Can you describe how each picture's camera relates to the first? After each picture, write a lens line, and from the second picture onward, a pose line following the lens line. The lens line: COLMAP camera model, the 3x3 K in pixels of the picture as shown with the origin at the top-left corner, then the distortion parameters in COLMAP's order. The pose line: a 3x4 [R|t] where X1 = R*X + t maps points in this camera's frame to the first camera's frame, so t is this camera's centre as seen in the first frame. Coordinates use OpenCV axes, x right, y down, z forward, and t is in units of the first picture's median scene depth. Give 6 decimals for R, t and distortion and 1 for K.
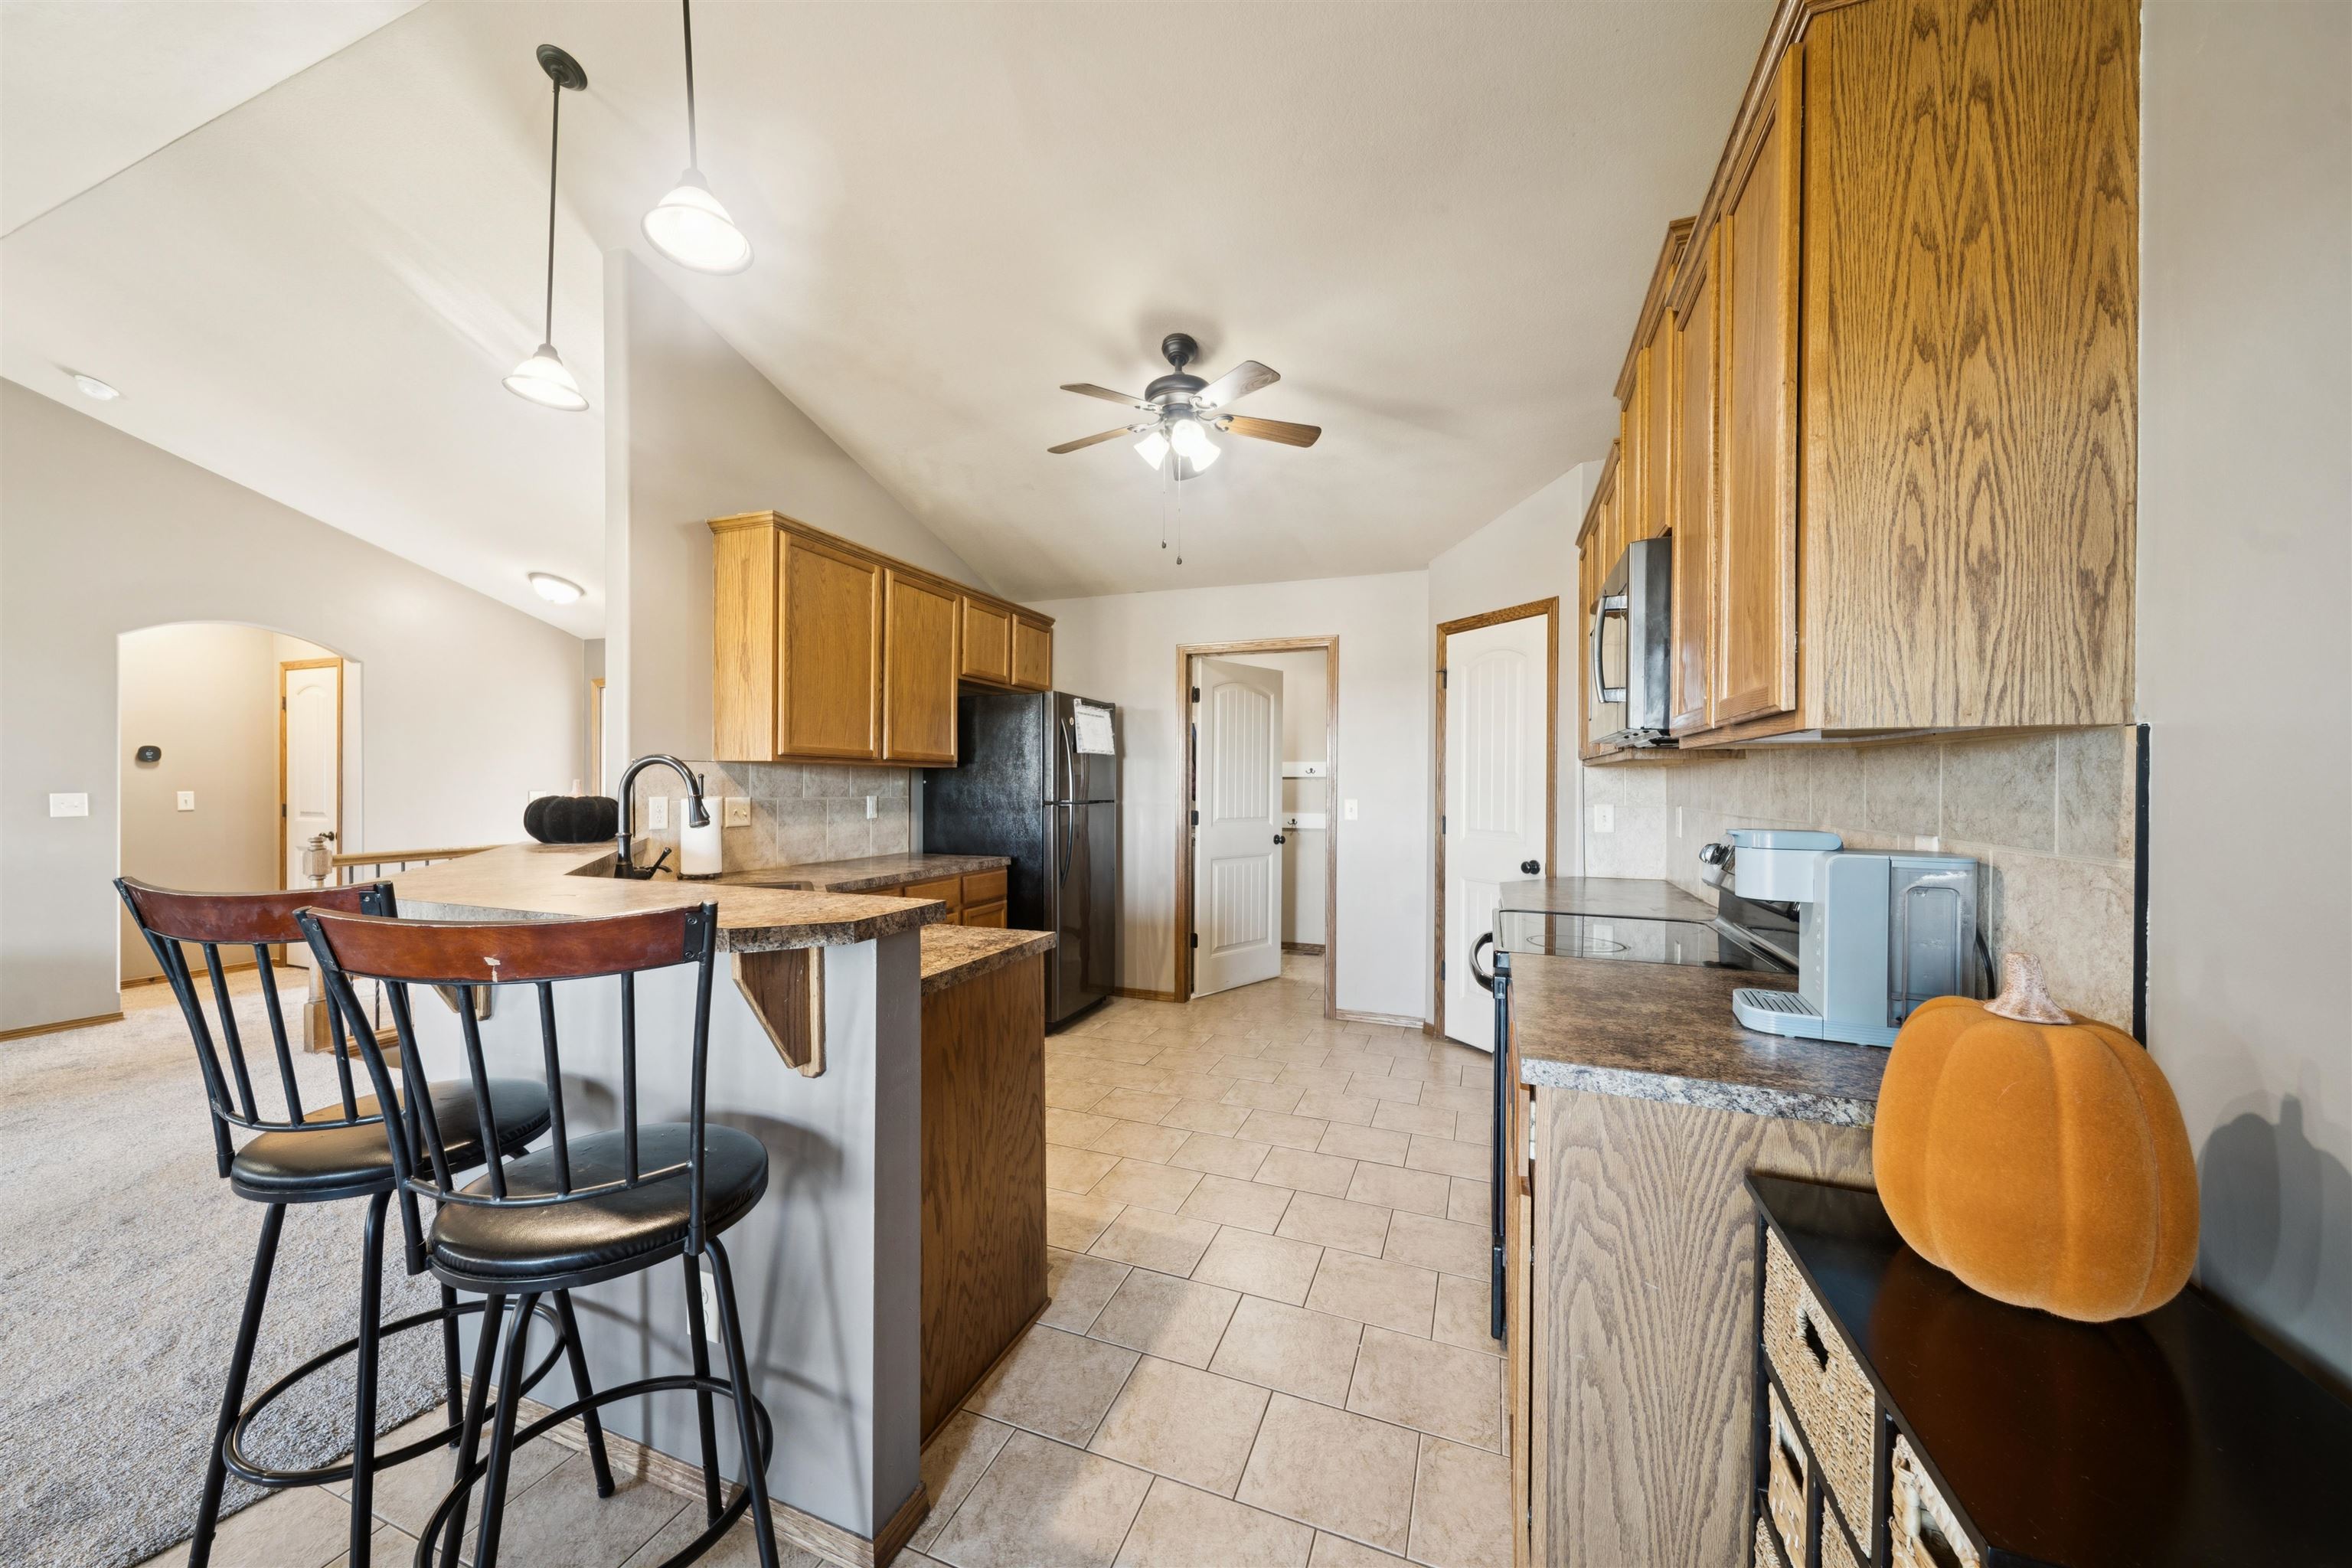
lens RADIAL K [[858.2, 0, 1157.2], [0, 858.2, 789.1], [0, 0, 1]] dist [0.000381, -0.002116]
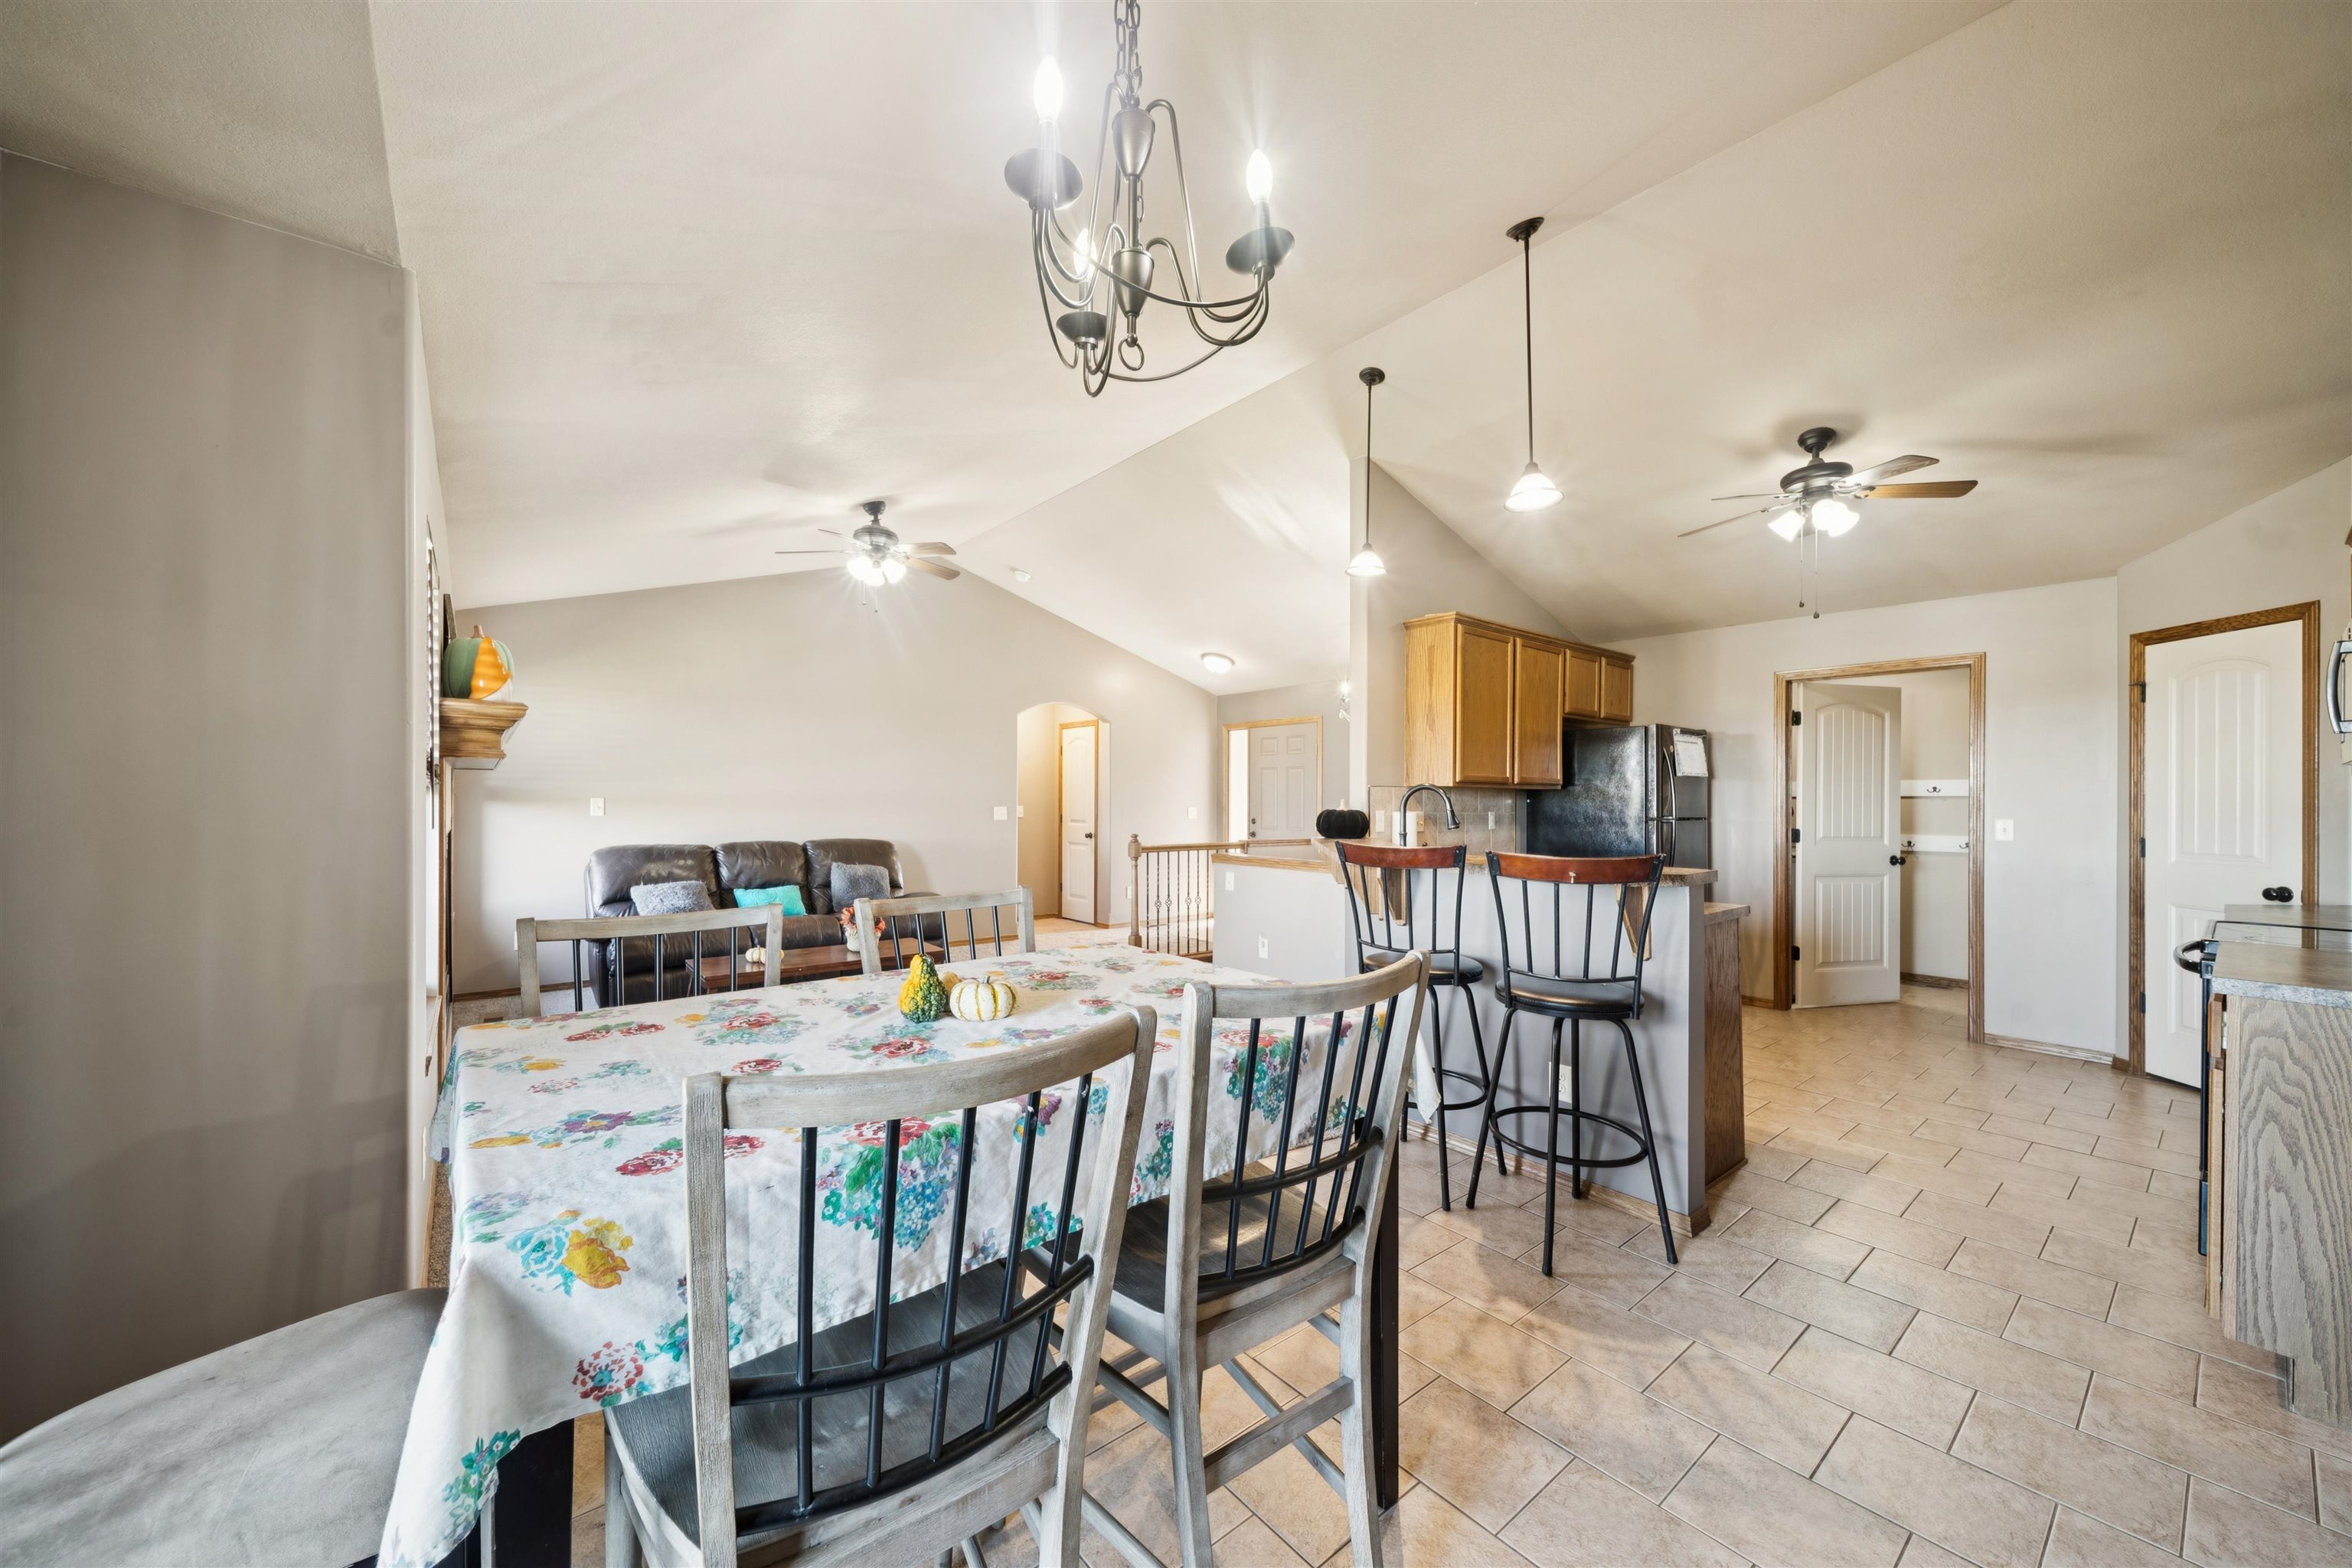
lens RADIAL K [[858.2, 0, 1130.0], [0, 858.2, 795.7], [0, 0, 1]] dist [0.000381, -0.002116]
pose [[0.853411, -0.001110, -0.521237, -0.155854], [-0.006280, 0.999903, -0.012412, 0.004241], [0.521200, 0.013867, 0.853322, -0.473626]]
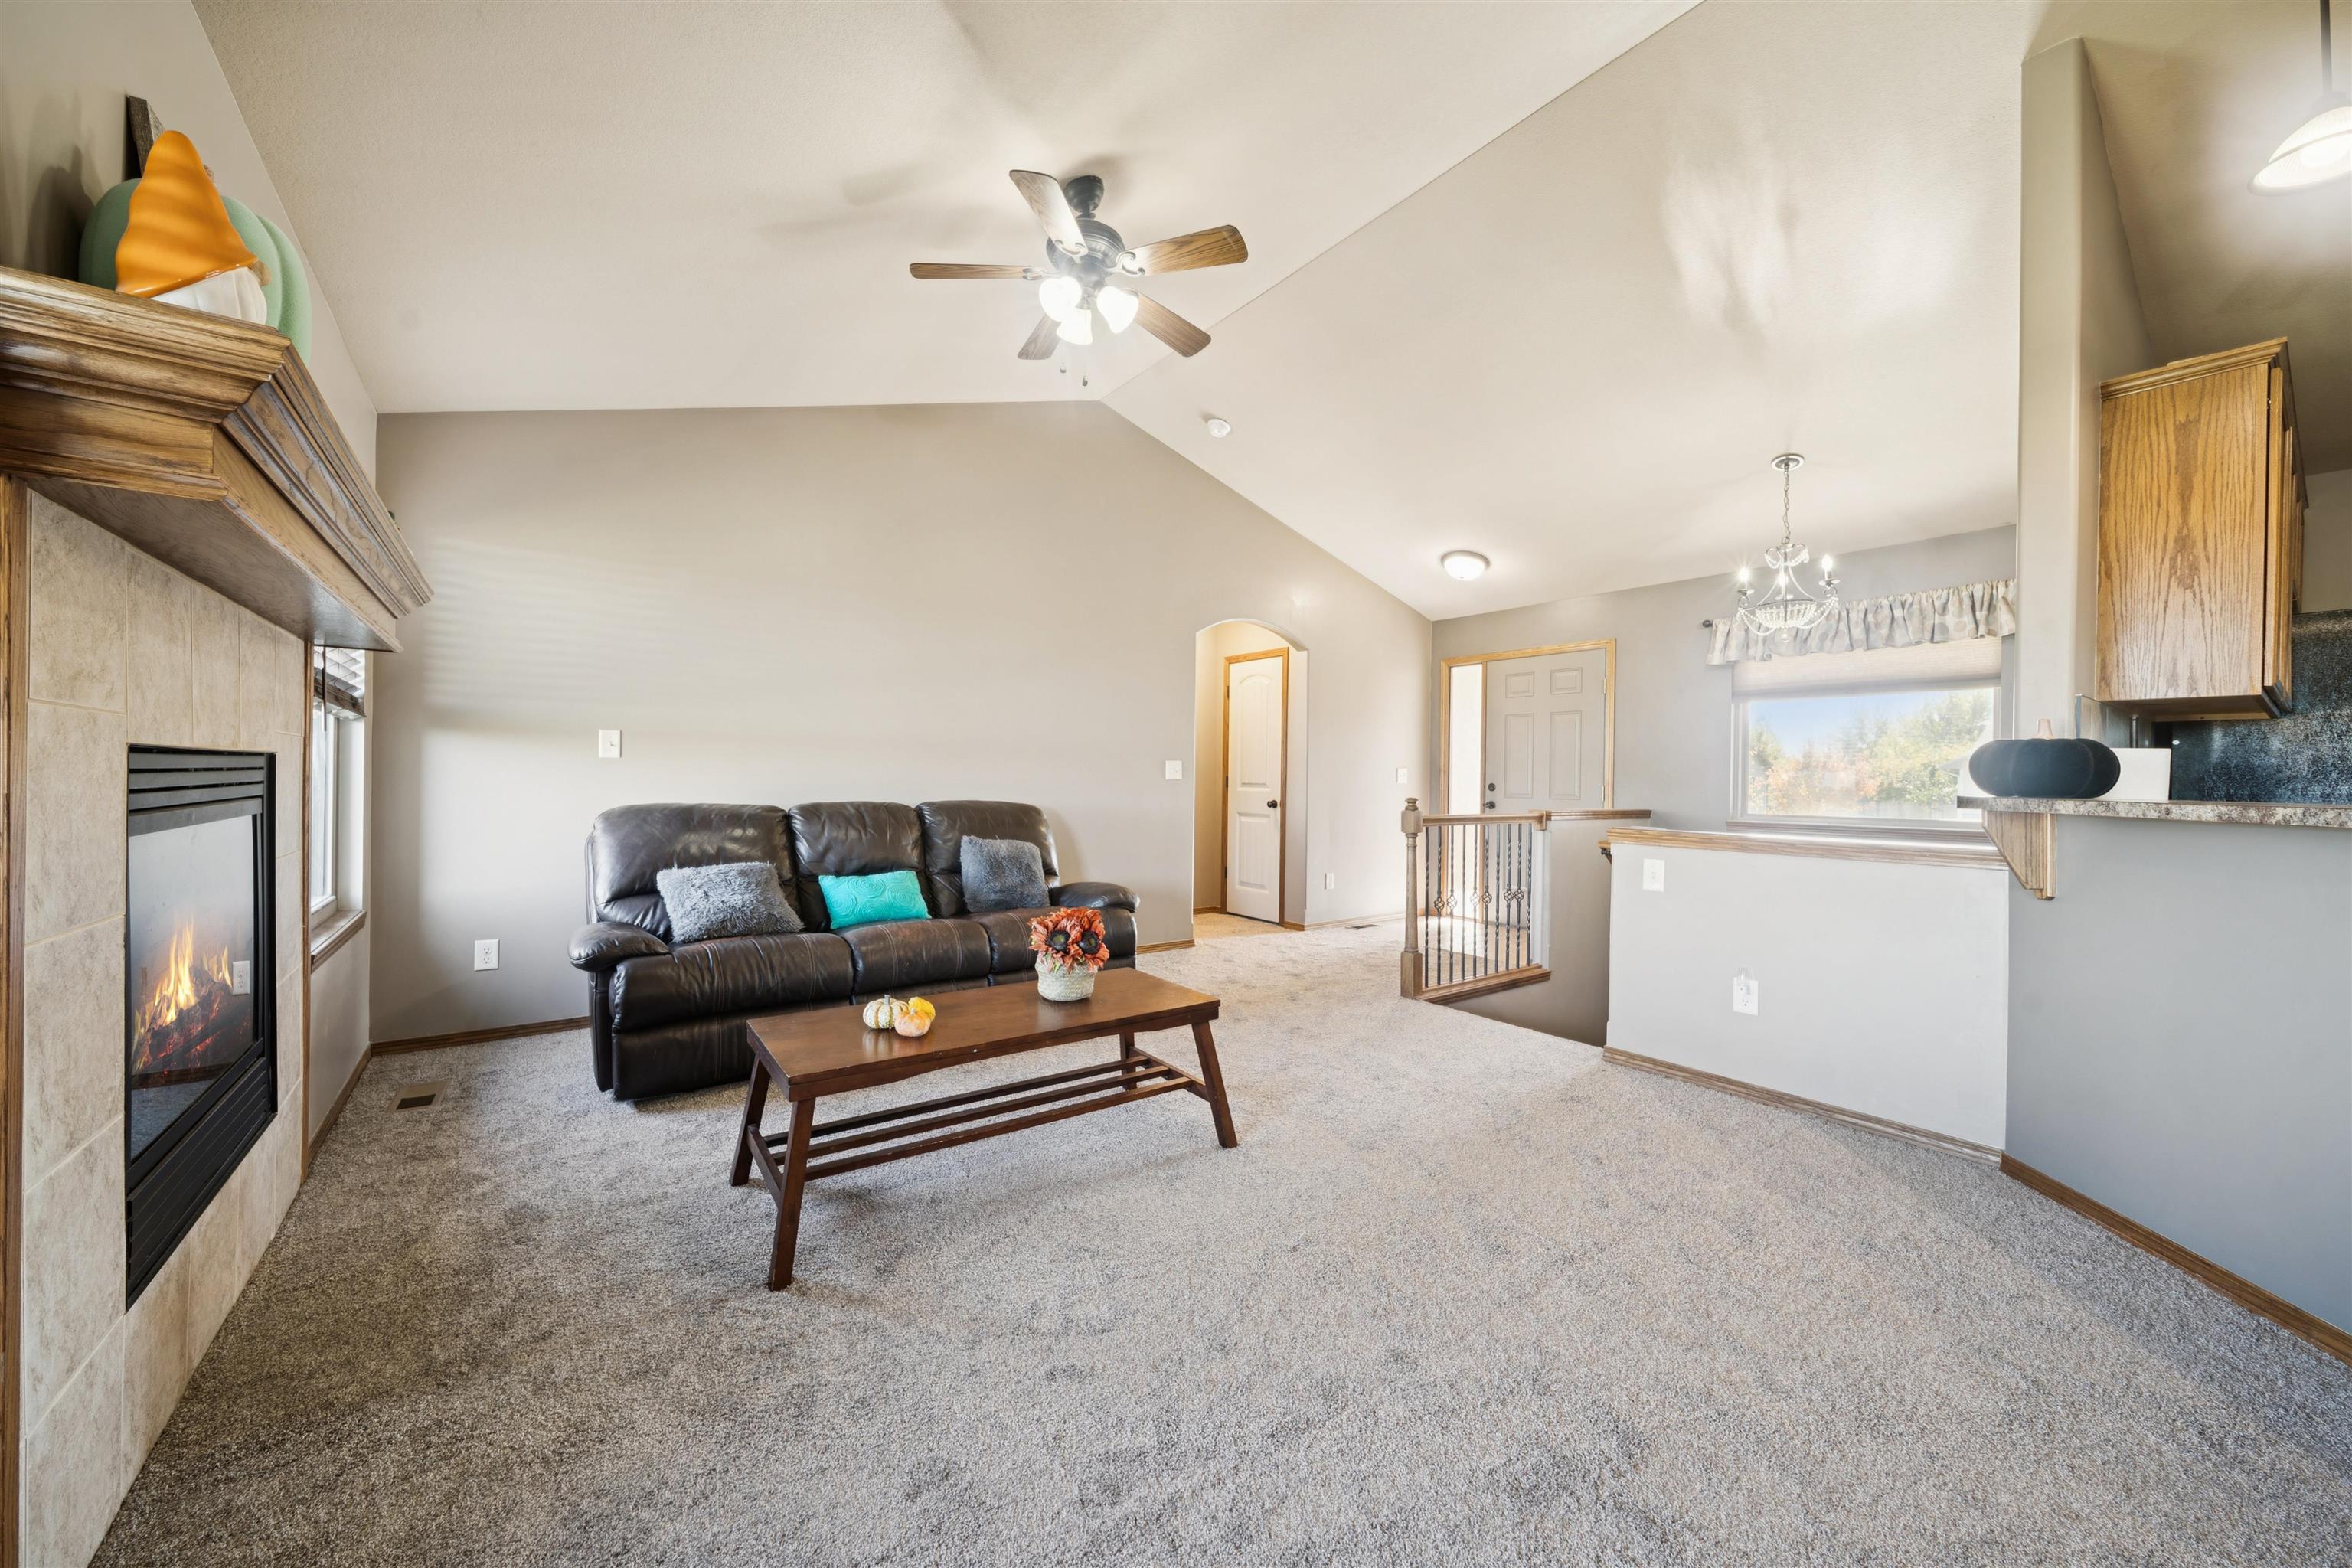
lens RADIAL K [[858.2, 0, 1134.6], [0, 858.2, 779.4], [0, 0, 1]] dist [0.000381, -0.002116]
pose [[0.829210, 0.008904, -0.558866, -0.786446], [-0.015110, 0.999865, -0.006490, 0.053695], [0.558732, 0.013826, 0.829233, -0.099775]]
